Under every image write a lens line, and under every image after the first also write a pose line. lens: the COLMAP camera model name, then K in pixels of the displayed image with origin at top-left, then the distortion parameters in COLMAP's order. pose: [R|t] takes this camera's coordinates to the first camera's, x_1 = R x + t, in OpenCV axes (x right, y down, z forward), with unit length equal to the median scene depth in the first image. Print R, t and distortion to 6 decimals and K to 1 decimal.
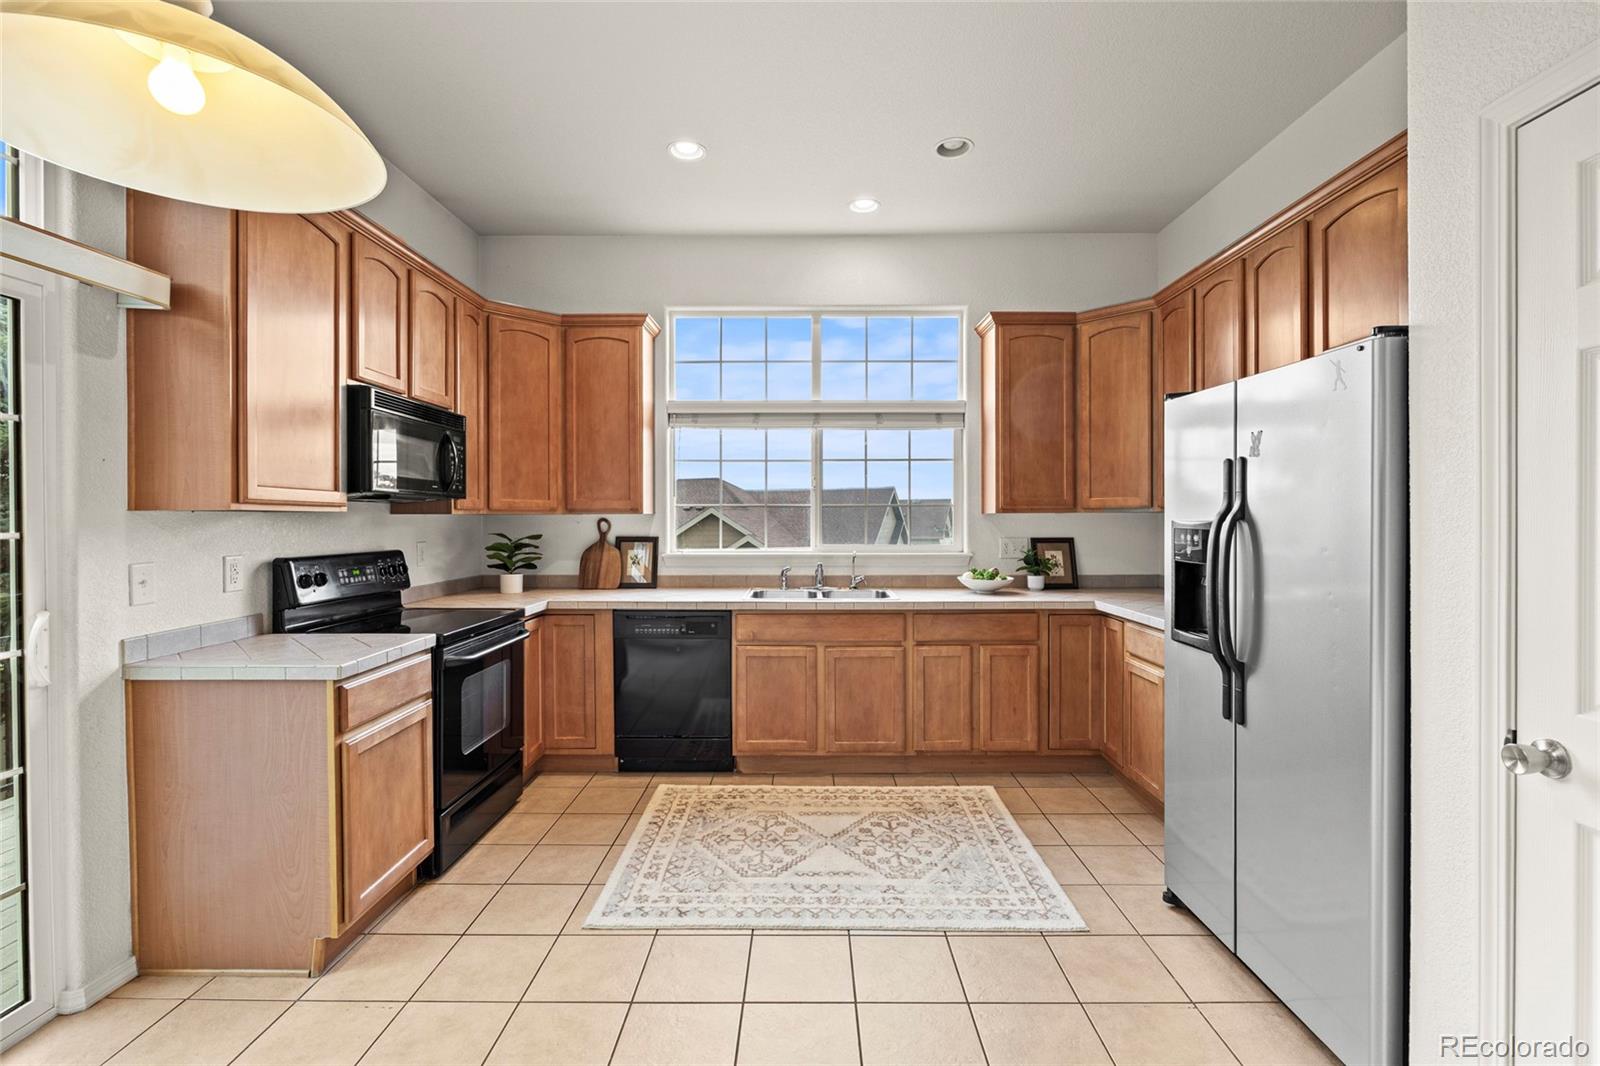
lens RADIAL K [[708.7, 0, 801.2], [0, 708.7, 521.5], [0, 0, 1]] dist [-0.015839, 0.002419]
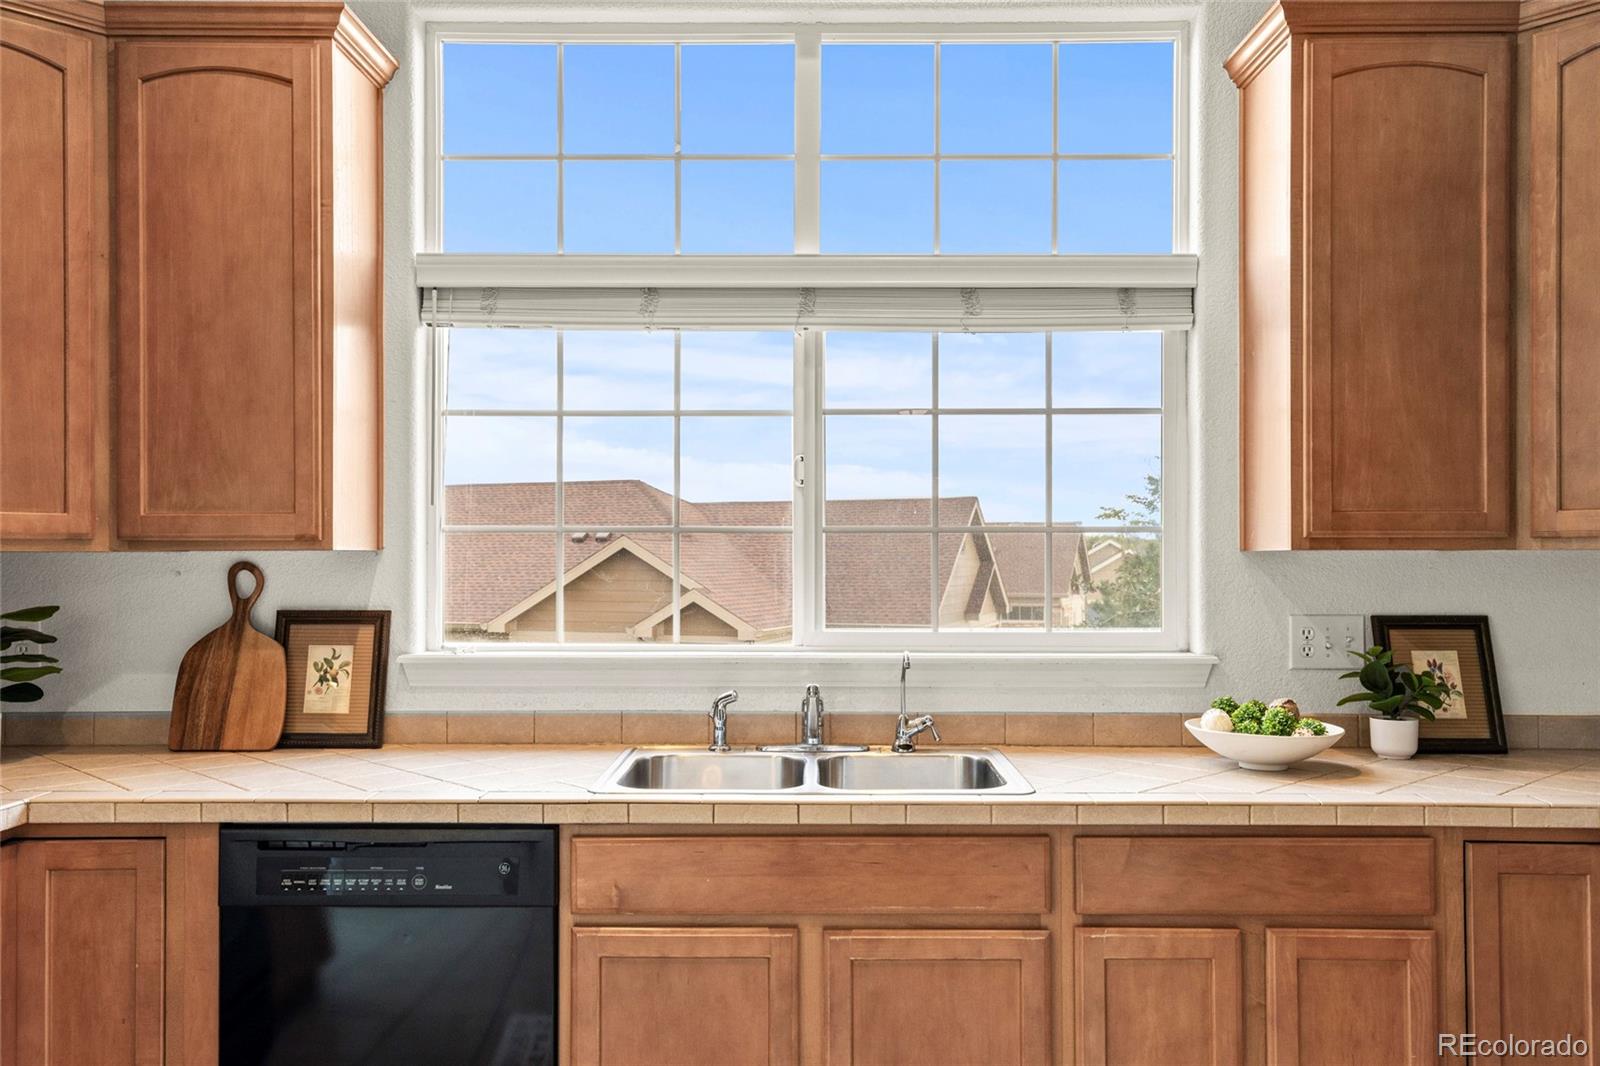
lens RADIAL K [[1299.7, 0, 798.2], [0, 1299.7, 552.0], [0, 0, 1]] dist [0.035908, -0.004043]
pose [[0.999997, 0.002220, -0.000396, 0.020575], [-0.002224, 0.999960, -0.008637, -0.005176], [0.000376, 0.008637, 0.999963, 0.346070]]
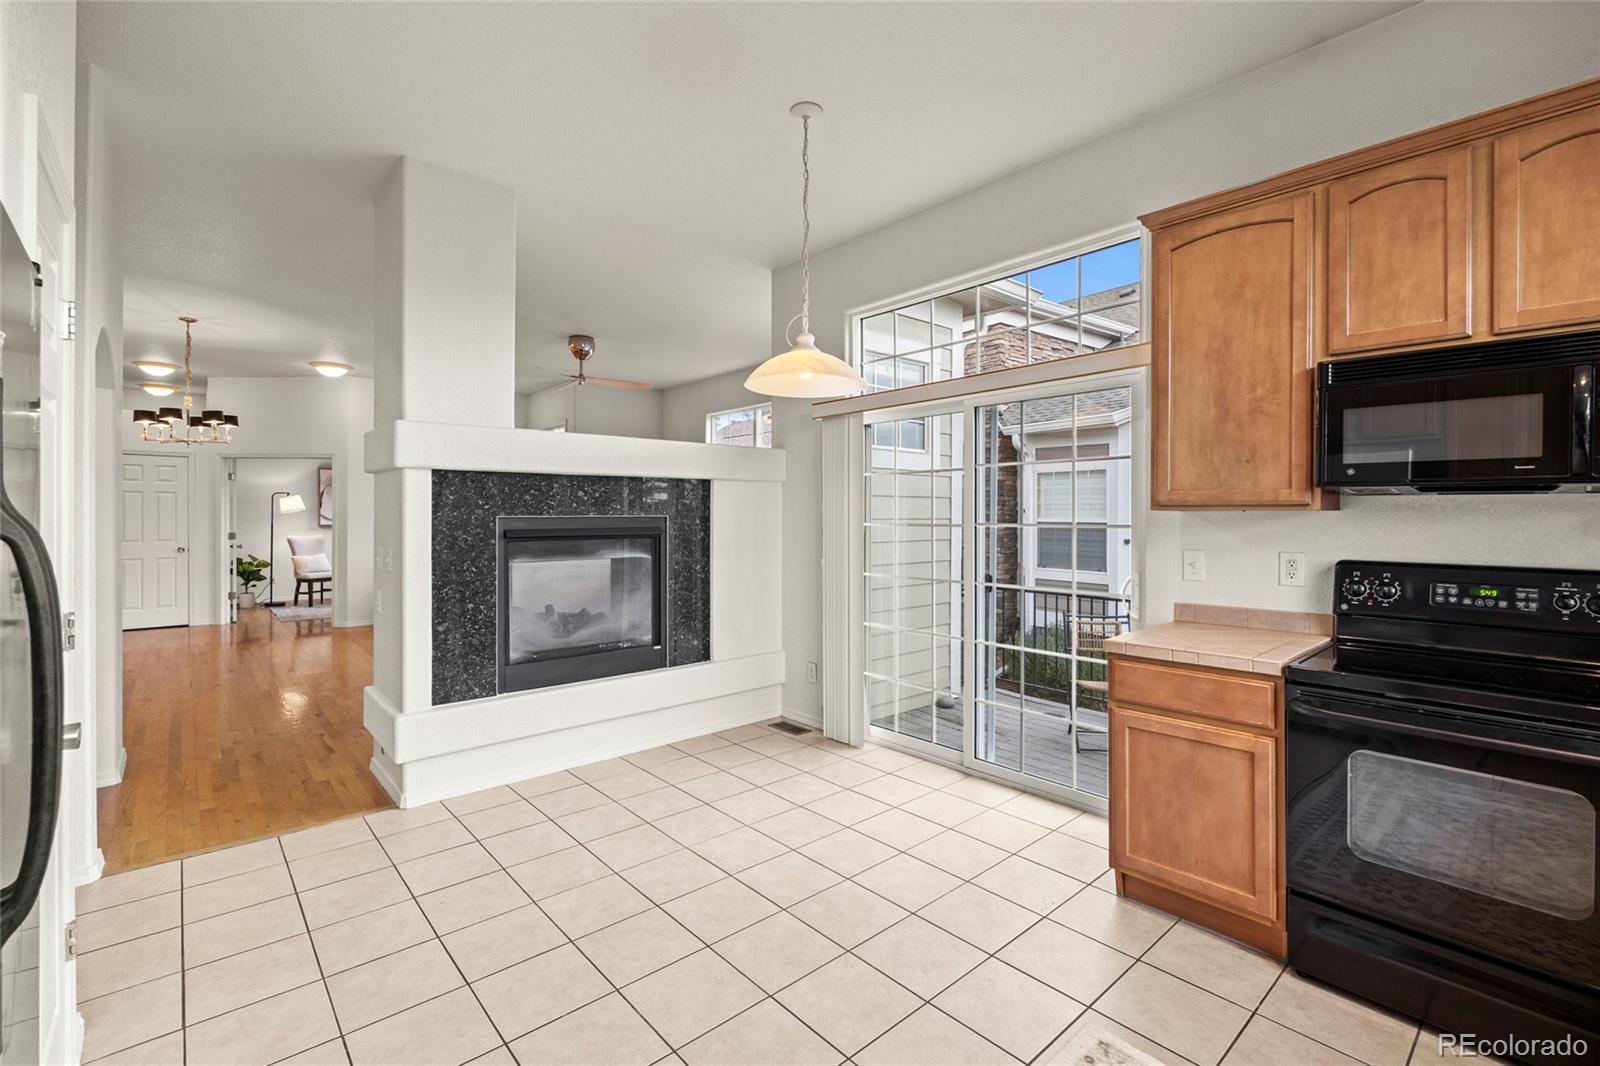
lens RADIAL K [[708.7, 0, 802.1], [0, 708.7, 520.0], [0, 0, 1]] dist [-0.015839, 0.002419]
pose [[-0.736718, 0.005788, -0.676175, 0.470933], [-0.004293, 0.999903, 0.013237, -0.010989], [0.676186, 0.012655, -0.736622, 1.350904]]
